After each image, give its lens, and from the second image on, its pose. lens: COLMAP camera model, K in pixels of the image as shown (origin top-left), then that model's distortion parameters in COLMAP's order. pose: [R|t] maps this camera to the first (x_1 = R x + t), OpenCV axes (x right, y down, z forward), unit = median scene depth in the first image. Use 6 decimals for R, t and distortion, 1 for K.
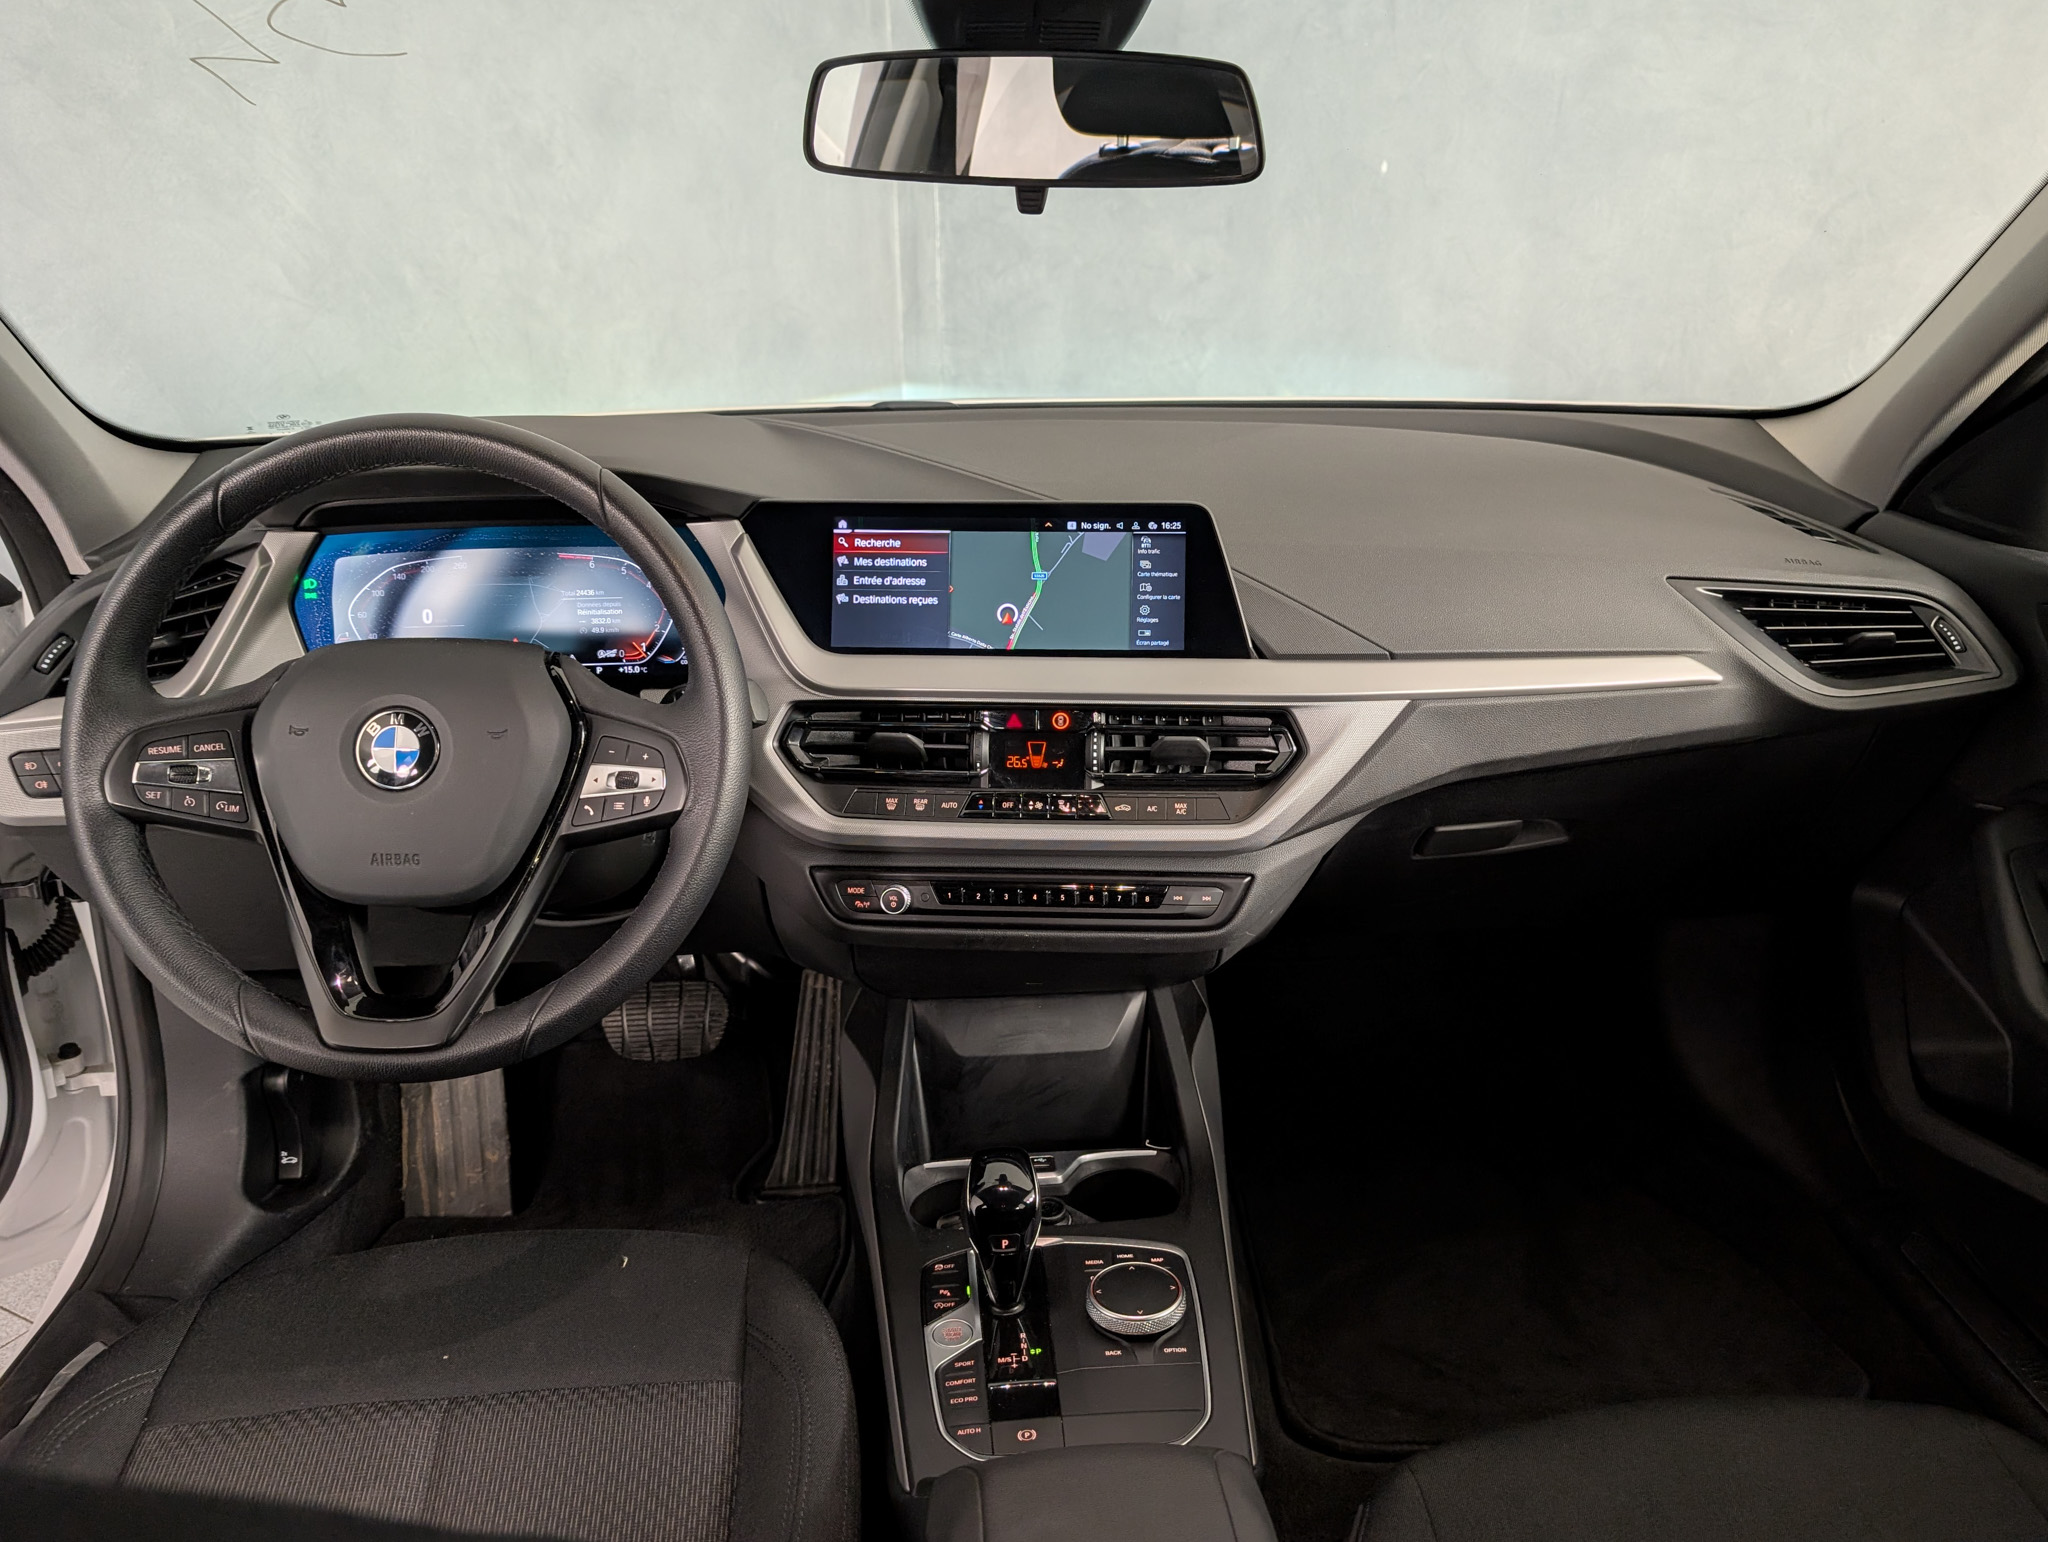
lens RADIAL K [[1536.5, 0, 1106.6], [0, 1536.5, 743.5], [0, 0, 1]] dist [0.008610, -0.005267]
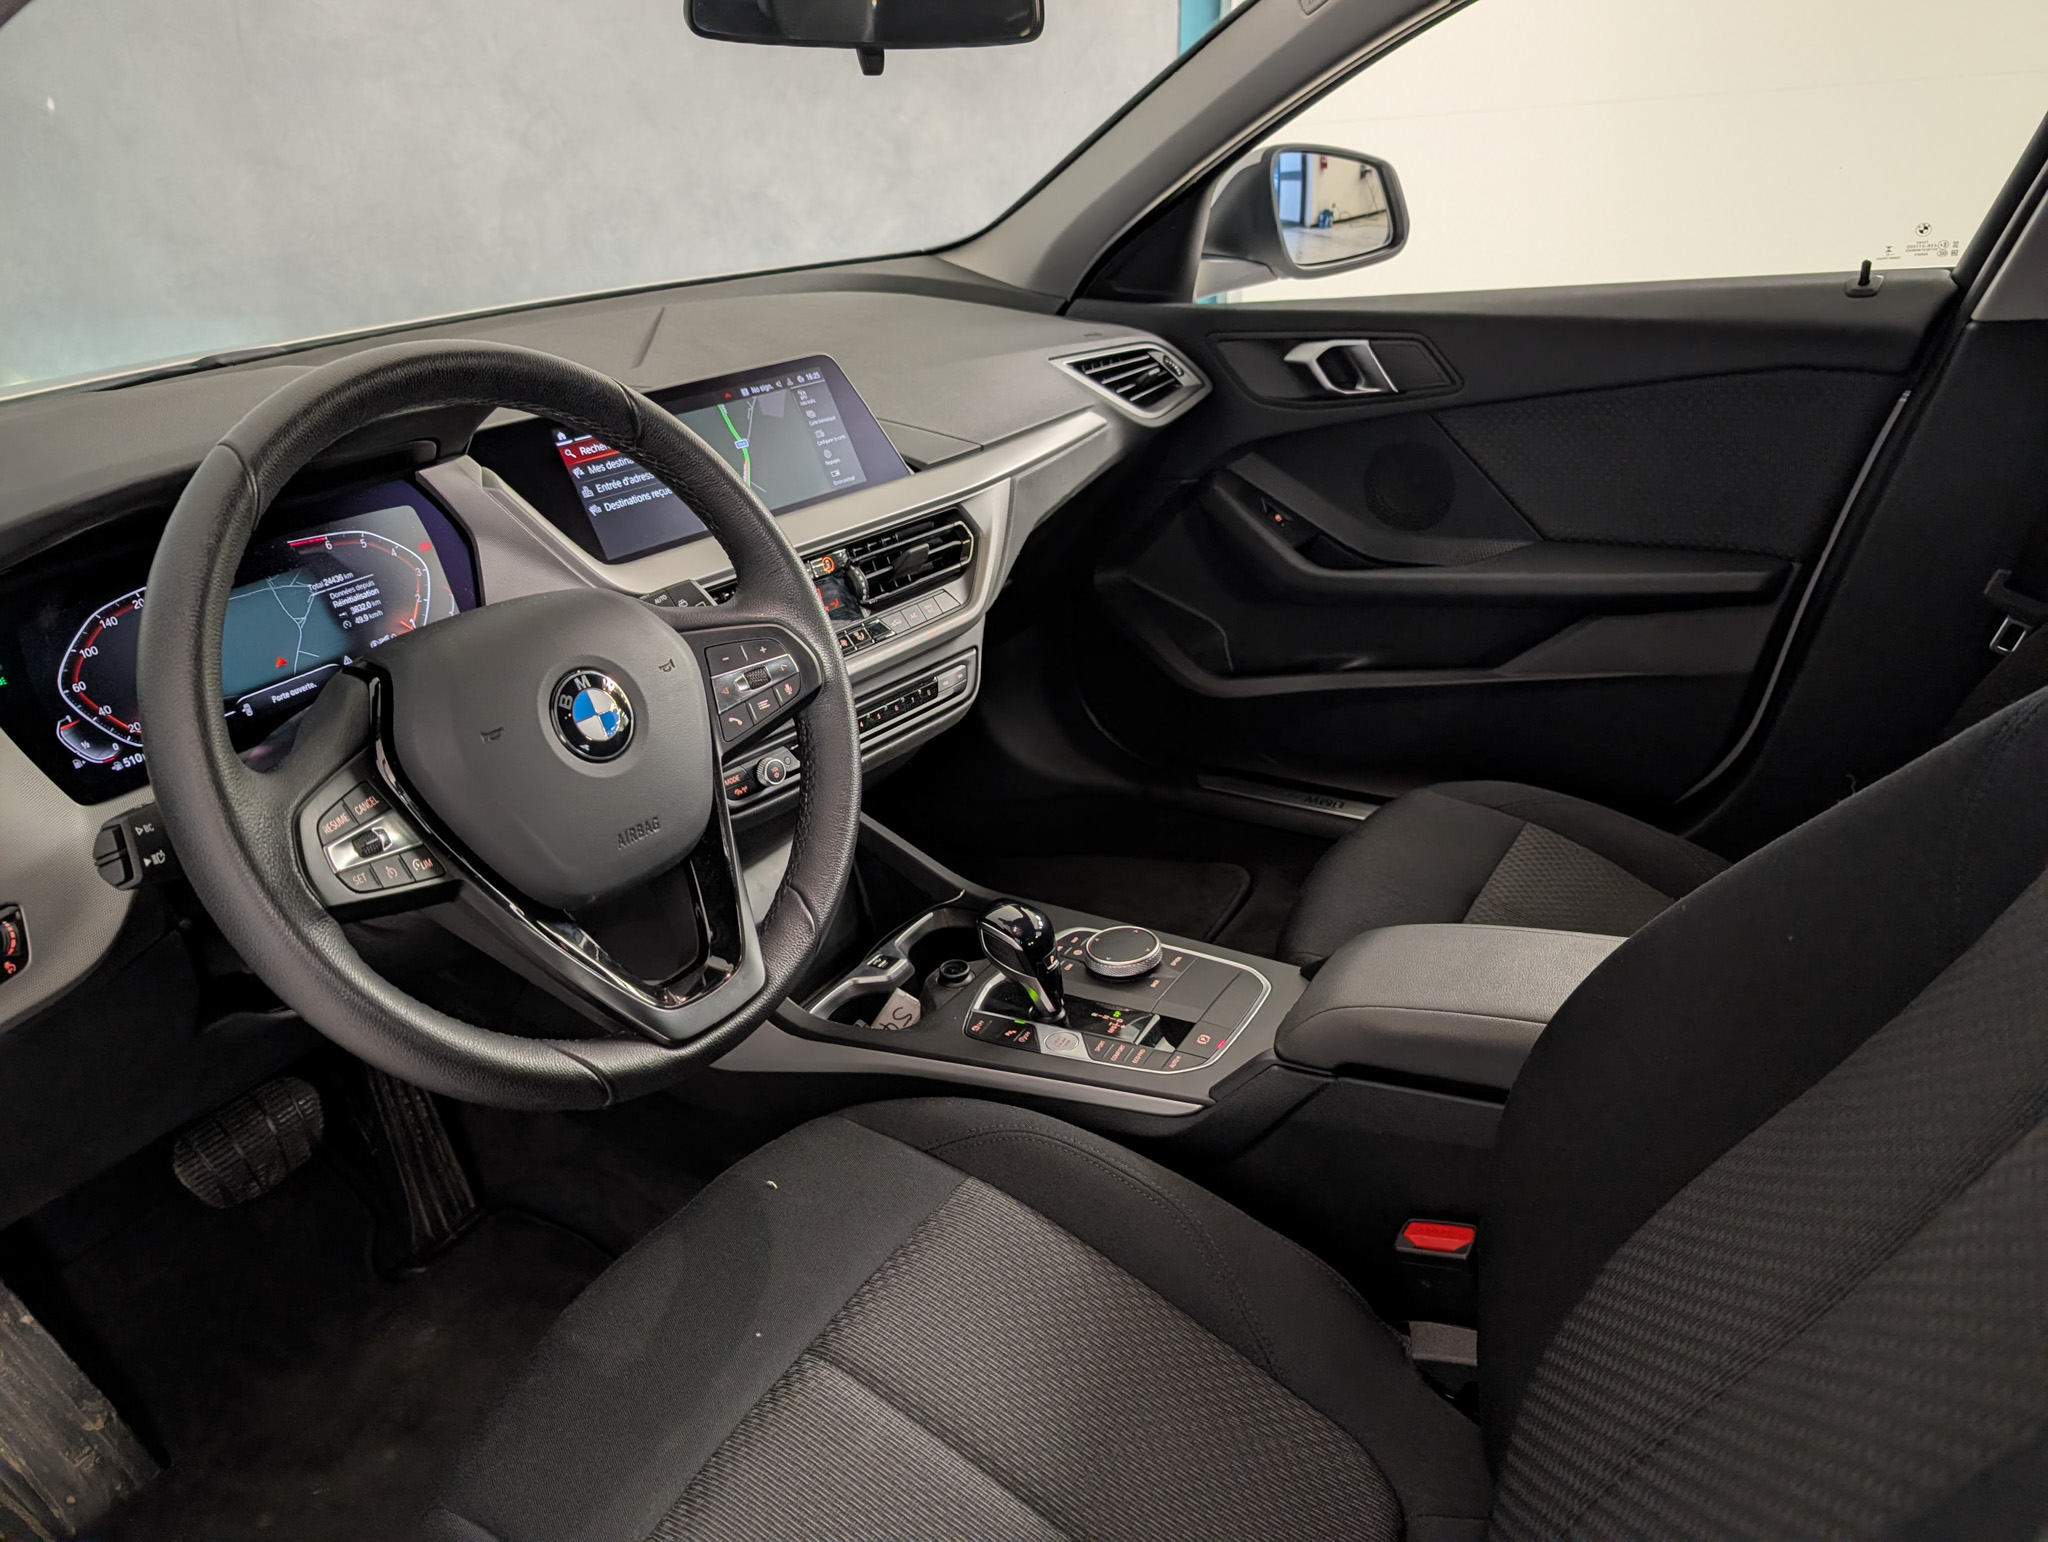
lens RADIAL K [[1462.0, 0, 1017.6], [0, 1462.0, 778.4], [0, 0, 1]] dist [-0.022799, 0.005220]
pose [[0.590986, -0.365510, 0.719123, -0.737193], [0.313321, 0.925475, 0.212900, -0.050974], [-0.743347, 0.099496, 0.661465, 0.221854]]
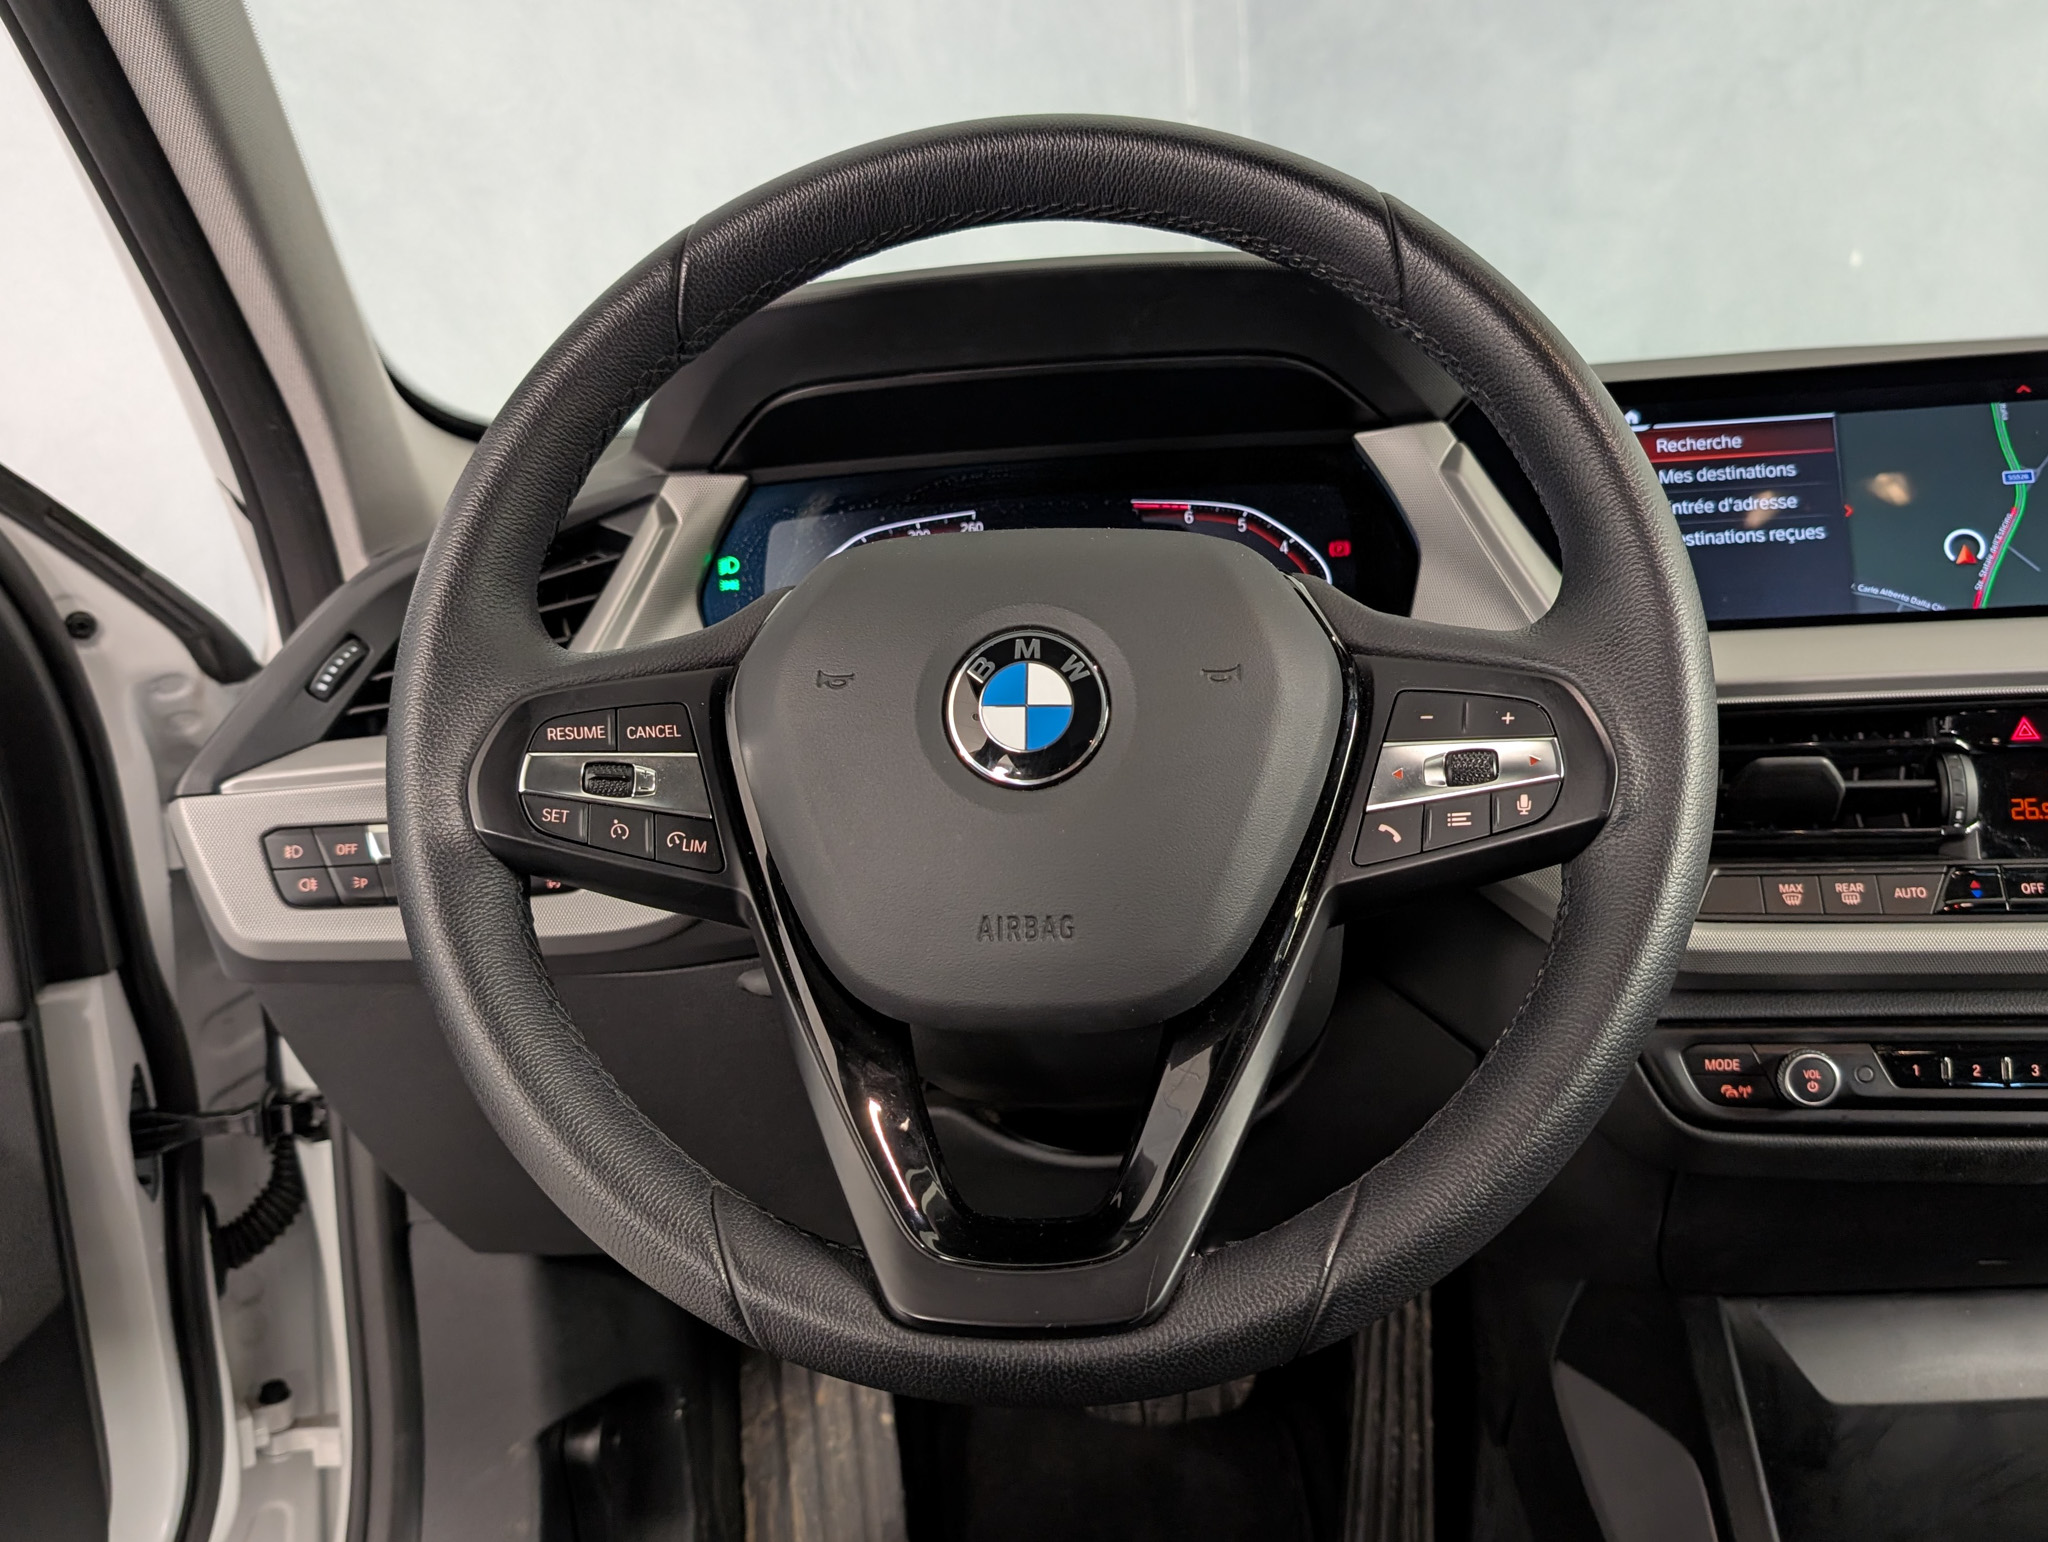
lens RADIAL K [[1768.0, 0, 1081.7], [0, 1768.0, 806.0], [0, 0, 1]] dist [0.067608, -0.155944]
pose [[0.990204, -0.035974, -0.134913, -0.292267], [0.014887, 0.987933, -0.154164, 0.098020], [0.138831, 0.150645, 0.978791, 0.357242]]
